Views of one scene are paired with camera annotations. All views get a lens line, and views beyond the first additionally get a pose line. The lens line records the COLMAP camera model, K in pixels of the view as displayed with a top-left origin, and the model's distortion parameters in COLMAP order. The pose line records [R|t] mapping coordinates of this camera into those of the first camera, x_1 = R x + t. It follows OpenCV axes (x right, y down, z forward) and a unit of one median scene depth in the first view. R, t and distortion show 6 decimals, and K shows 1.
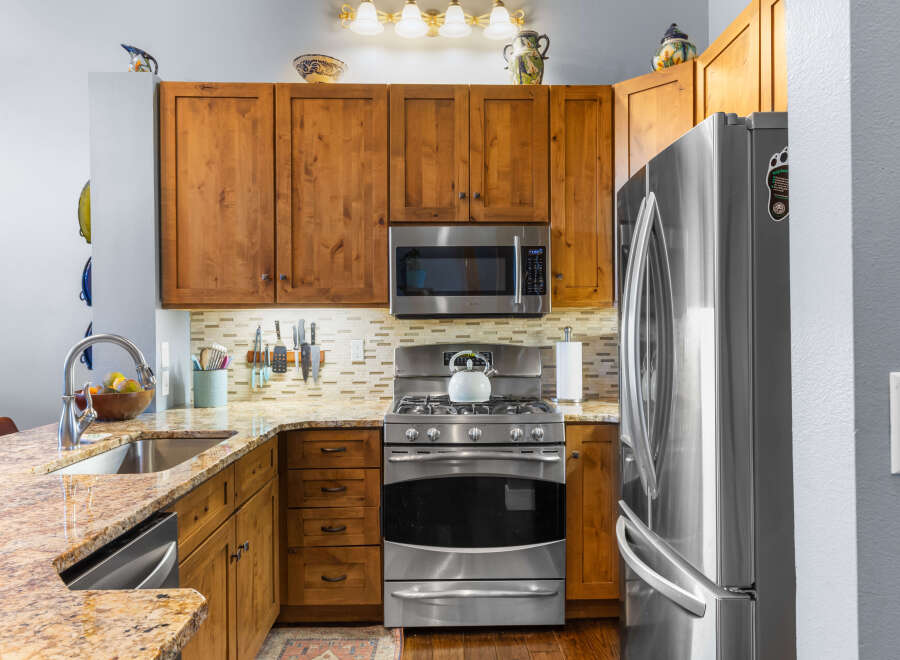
lens RADIAL K [[602.2, 0, 450.2], [0, 602.2, 325.2], [0, 0, 1]] dist [0.000832, 0.001043]
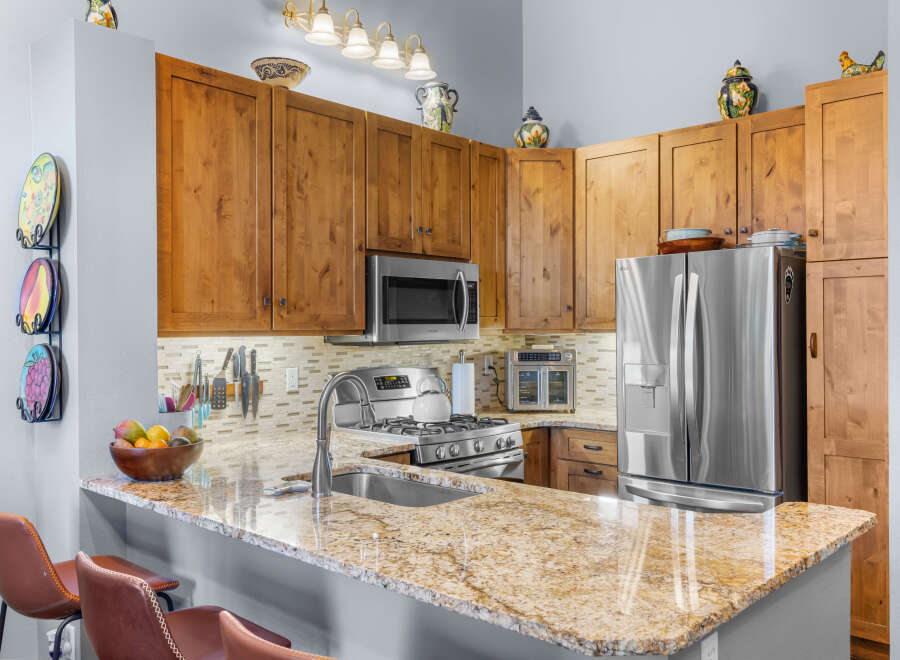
lens RADIAL K [[765.2, 0, 449.8], [0, 765.2, 333.3], [0, 0, 1]] dist [-0.001266, 0.000813]
pose [[0.700375, -0.000584, 0.713774, -0.911632], [-0.002183, 0.999993, 0.002960, -0.035788], [-0.713771, -0.003631, 0.700369, 0.010053]]
